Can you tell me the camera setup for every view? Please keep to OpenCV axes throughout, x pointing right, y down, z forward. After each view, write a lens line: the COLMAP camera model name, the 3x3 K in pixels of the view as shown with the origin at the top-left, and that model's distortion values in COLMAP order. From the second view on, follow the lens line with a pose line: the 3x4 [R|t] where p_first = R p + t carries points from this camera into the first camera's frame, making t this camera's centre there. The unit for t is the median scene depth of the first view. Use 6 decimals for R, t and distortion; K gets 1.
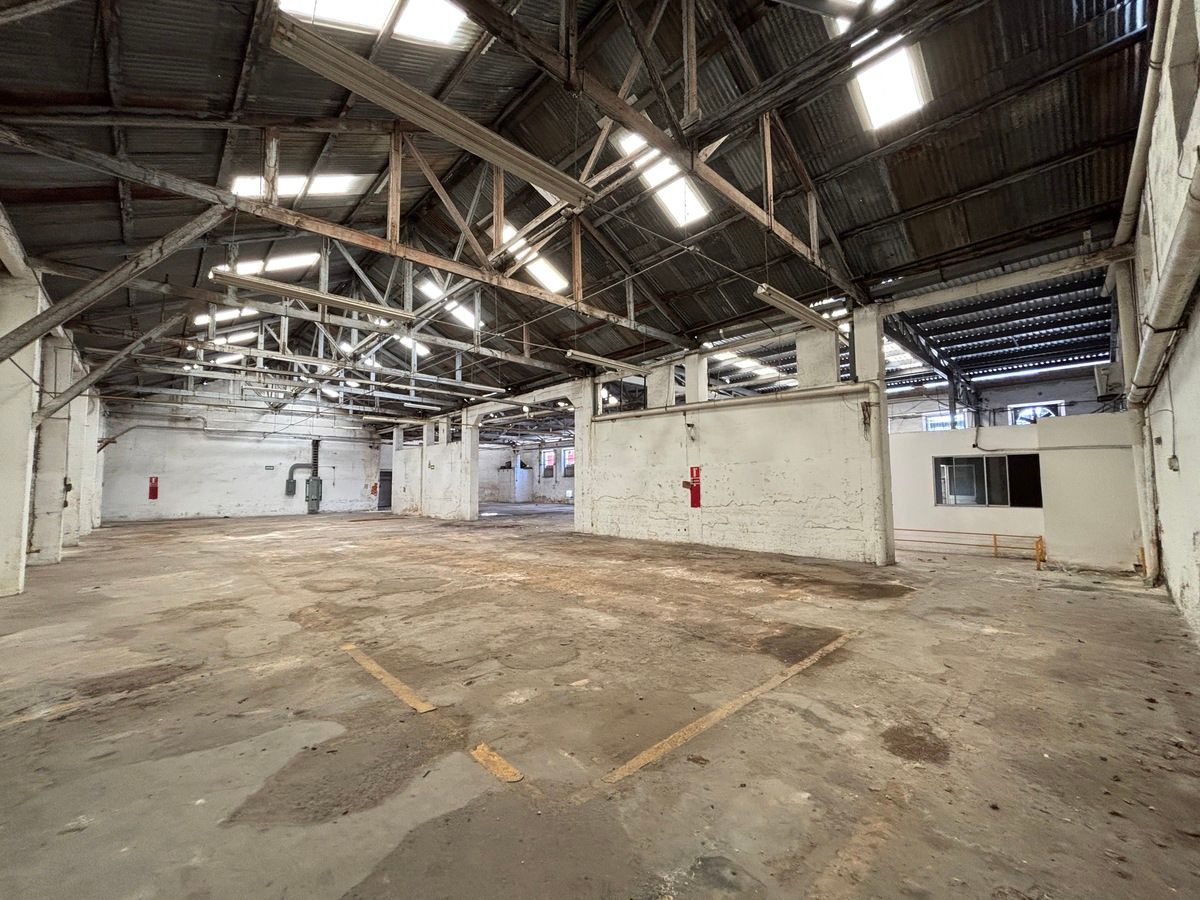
lens RADIAL K [[482.2, 0, 601.1], [0, 482.2, 449.0], [0, 0, 1]] dist [-0.000935, -0.000250]
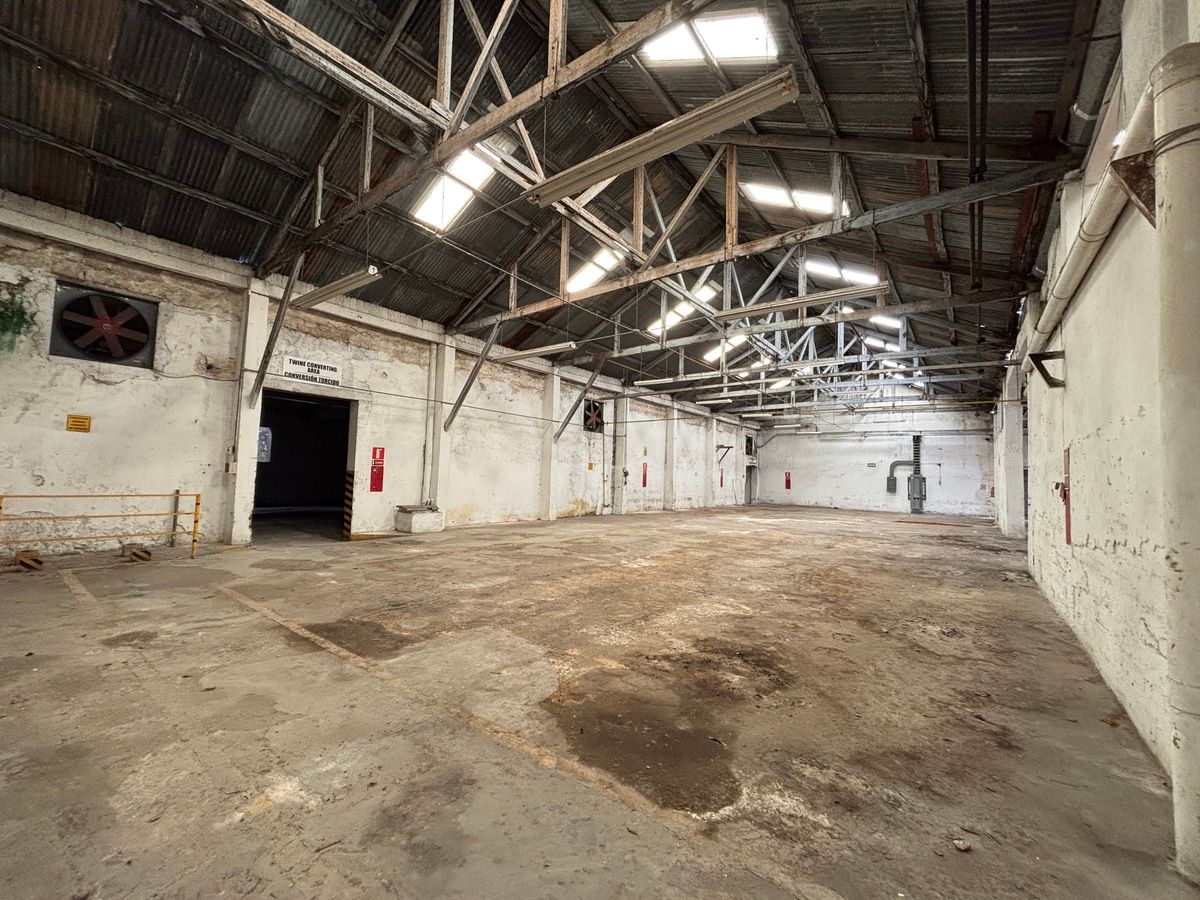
lens RADIAL K [[480.9, 0, 600.0], [0, 480.9, 448.4], [0, 0, 1]] dist [0.000125, -0.000427]
pose [[0.160558, -0.039322, -0.986243, 0.654805], [0.036167, 0.998769, -0.033933, 0.042278], [0.986363, -0.030221, 0.161783, 0.614139]]
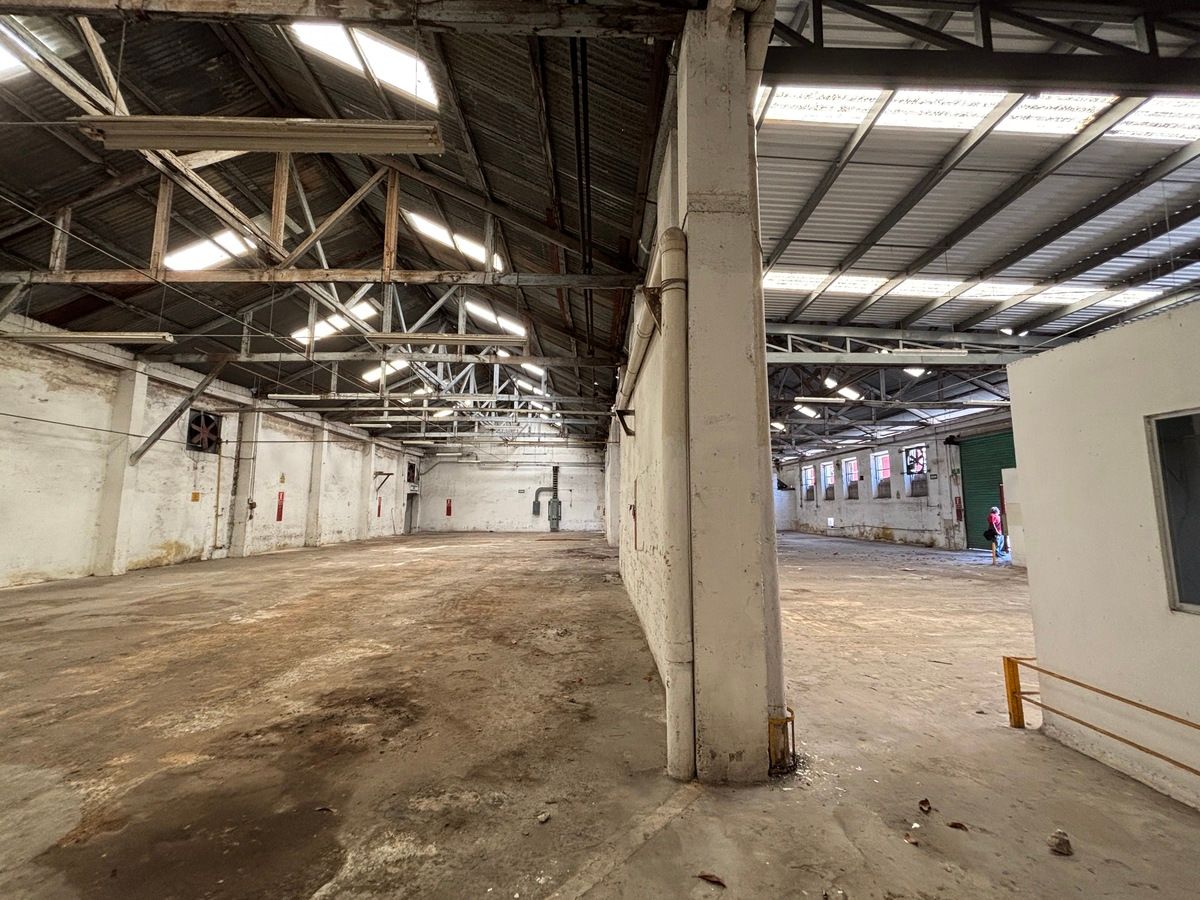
lens RADIAL K [[480.9, 0, 600.0], [0, 480.9, 448.4], [0, 0, 1]] dist [0.000125, -0.000427]
pose [[0.737736, -0.070298, -0.671419, 0.667956], [0.036802, 0.997273, -0.063978, 0.039596], [0.674085, 0.022490, 0.738311, 0.628137]]
